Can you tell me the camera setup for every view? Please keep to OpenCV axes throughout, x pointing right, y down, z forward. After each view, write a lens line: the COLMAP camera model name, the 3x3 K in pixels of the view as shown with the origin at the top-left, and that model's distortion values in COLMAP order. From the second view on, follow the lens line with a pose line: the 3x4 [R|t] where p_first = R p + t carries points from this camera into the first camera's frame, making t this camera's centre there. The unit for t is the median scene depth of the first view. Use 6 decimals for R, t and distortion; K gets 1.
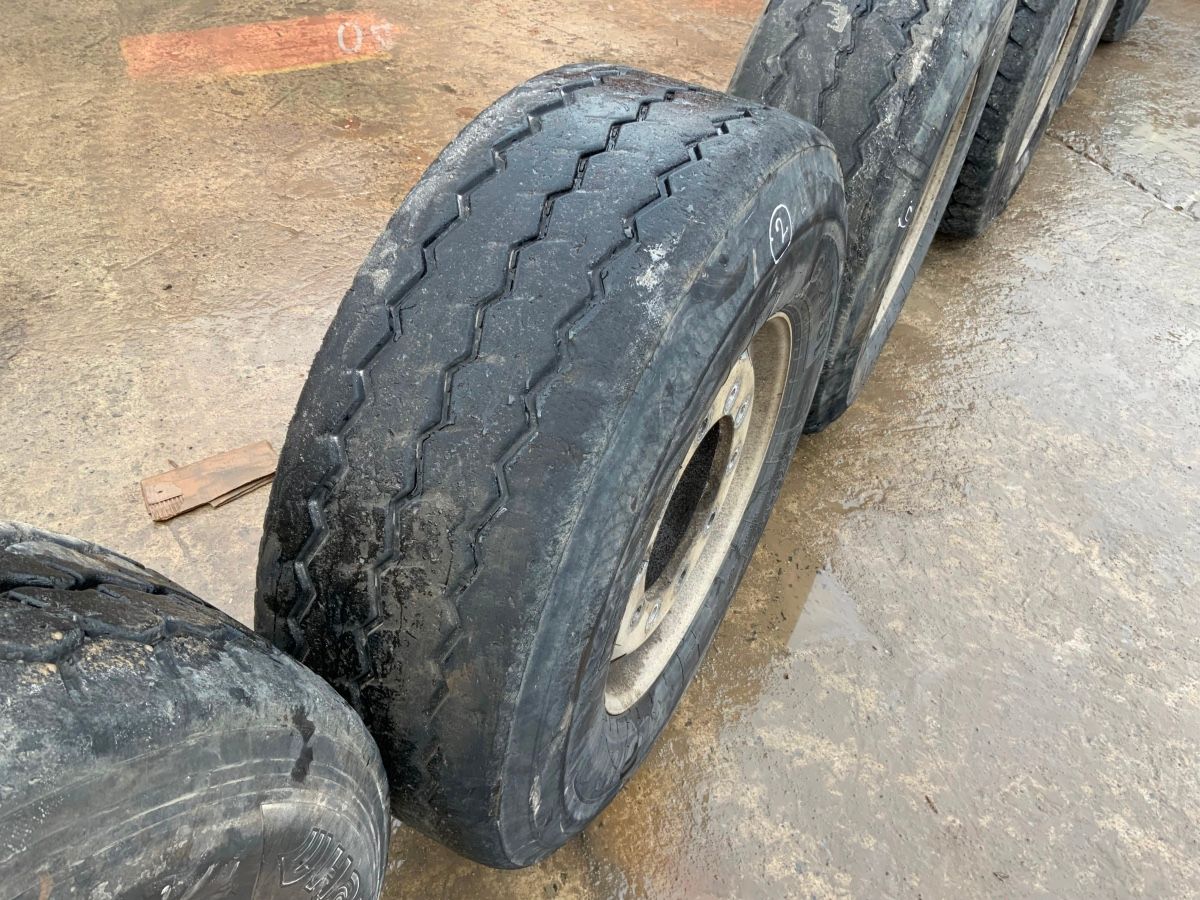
lens RADIAL K [[1009.8, 0, 601.1], [0, 1009.8, 447.0], [0, 0, 1]] dist [0.056762, -0.072089]
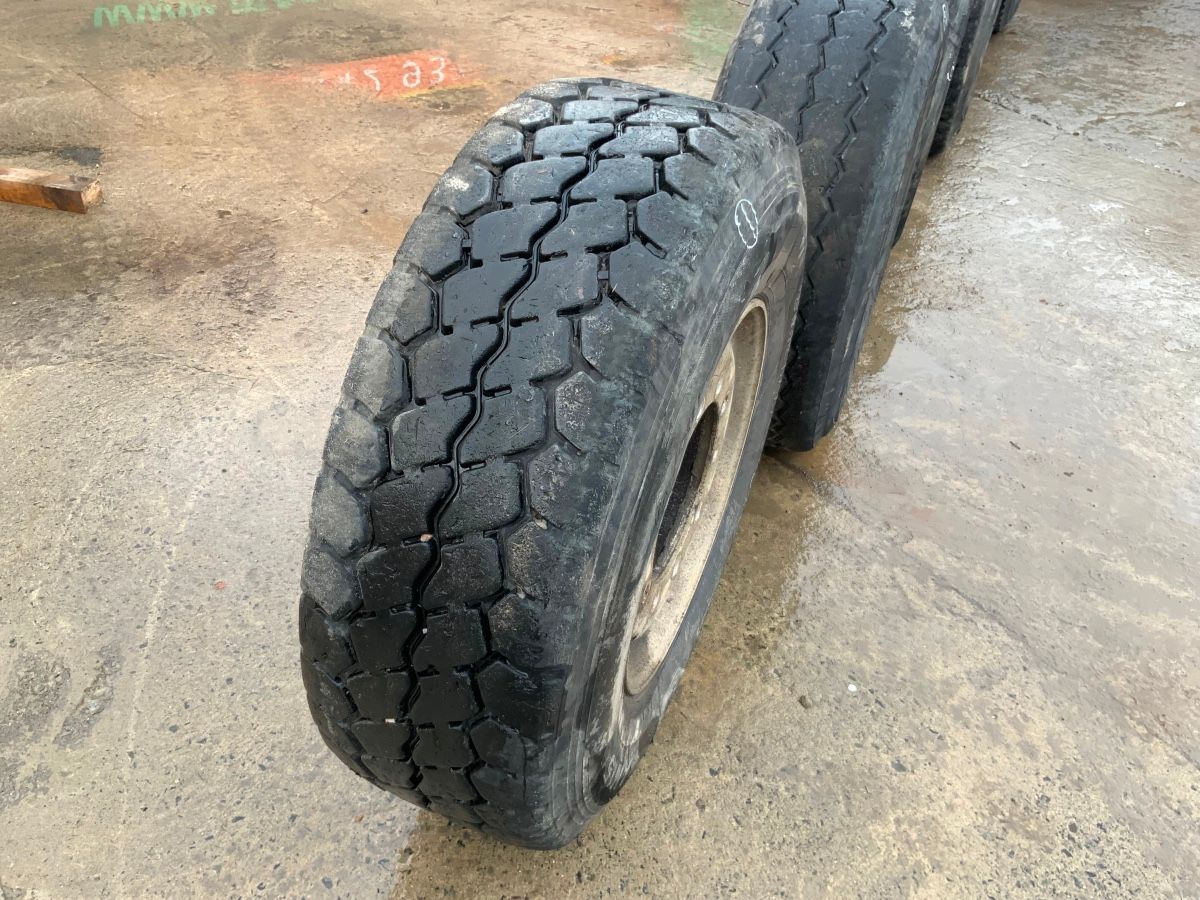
lens RADIAL K [[1009.8, 0, 599.7], [0, 1009.8, 449.3], [0, 0, 1]] dist [0.056762, -0.072089]
pose [[0.989957, -0.091774, 0.107531, -0.365519], [0.098889, 0.993114, -0.062814, 0.314961], [-0.101026, 0.072817, 0.992215, -0.358561]]
